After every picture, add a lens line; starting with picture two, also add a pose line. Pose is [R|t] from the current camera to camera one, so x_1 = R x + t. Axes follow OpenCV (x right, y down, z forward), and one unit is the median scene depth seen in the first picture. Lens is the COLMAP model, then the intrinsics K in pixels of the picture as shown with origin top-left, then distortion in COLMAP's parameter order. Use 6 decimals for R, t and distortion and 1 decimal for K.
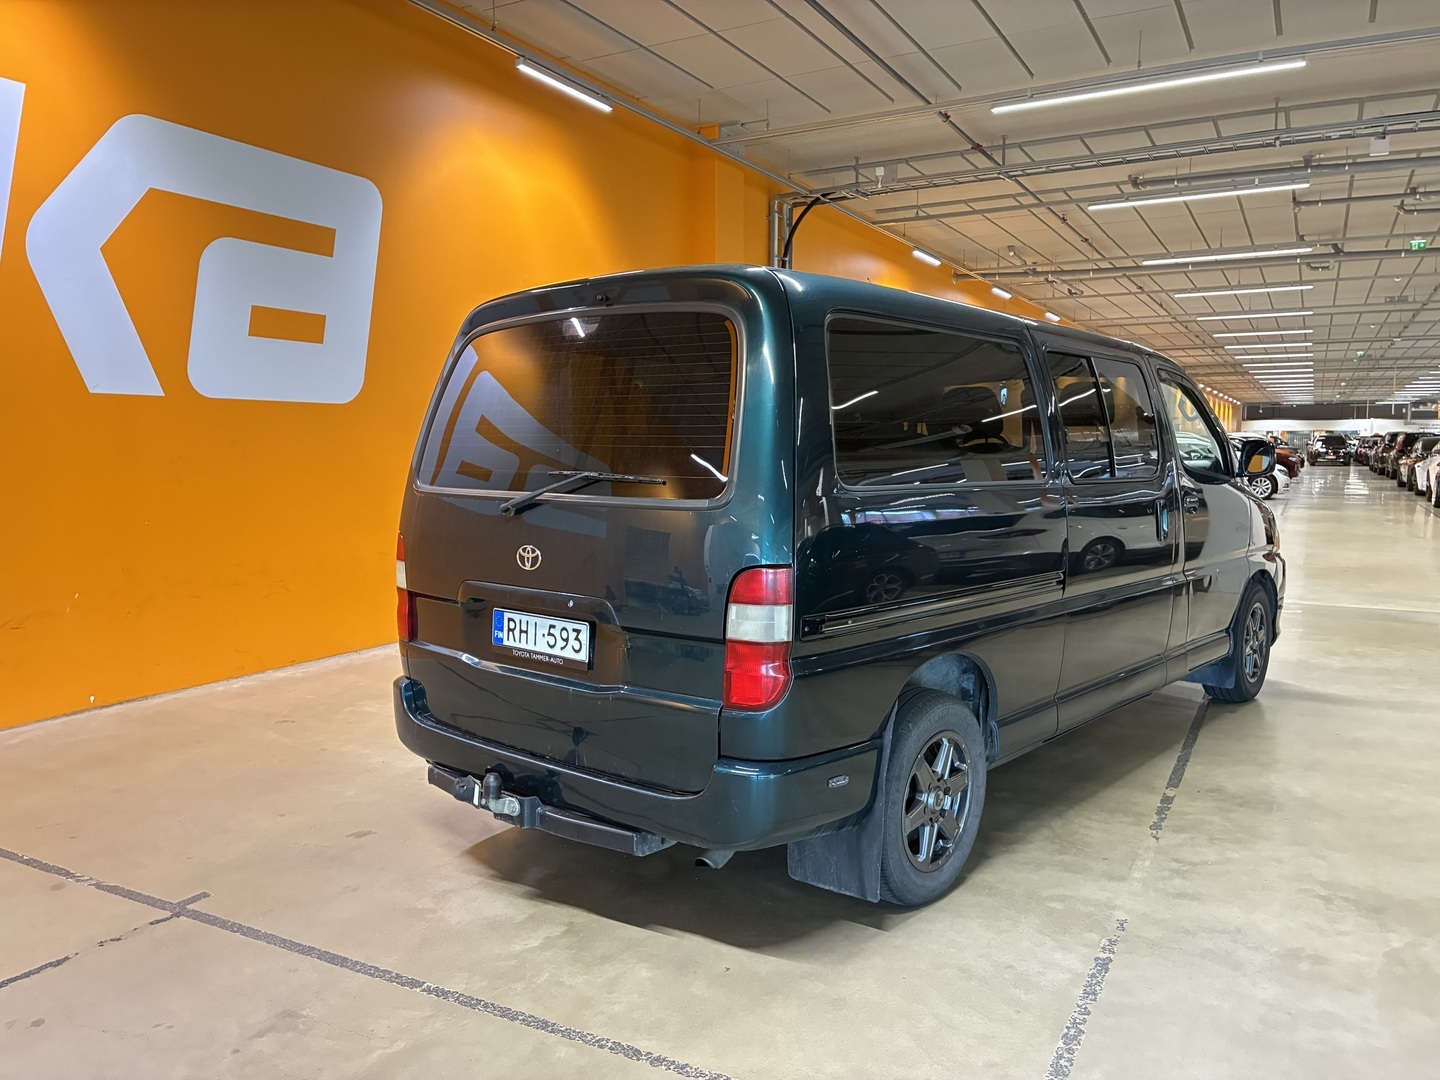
lens RADIAL K [[1087.0, 0, 720.0], [0, 1087.0, 540.0], [0, 0, 1]] dist [0.002839, -0.000632]
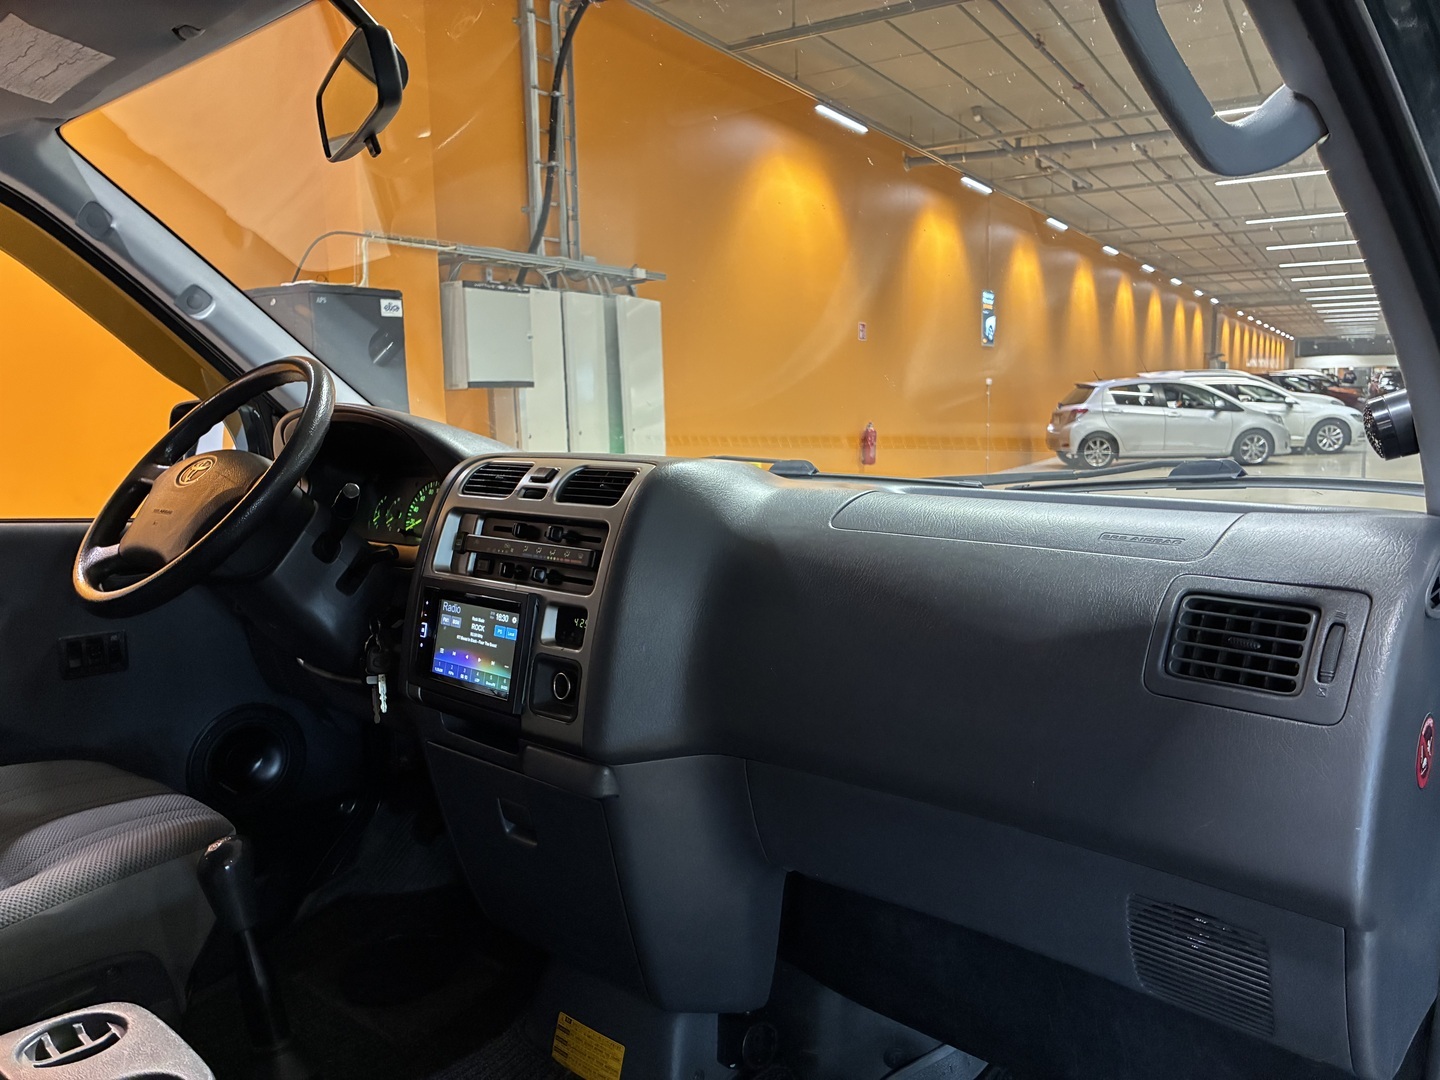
lens RADIAL K [[1107.7, 0, 720.0], [0, 1107.7, 540.0], [0, 0, 1]] dist [0.002402, -0.003090]
pose [[0.999286, -0.022652, -0.030253, 0.078426], [0.023821, 0.998961, 0.038855, -0.015764], [0.029342, -0.039548, 0.998787, 0.180925]]
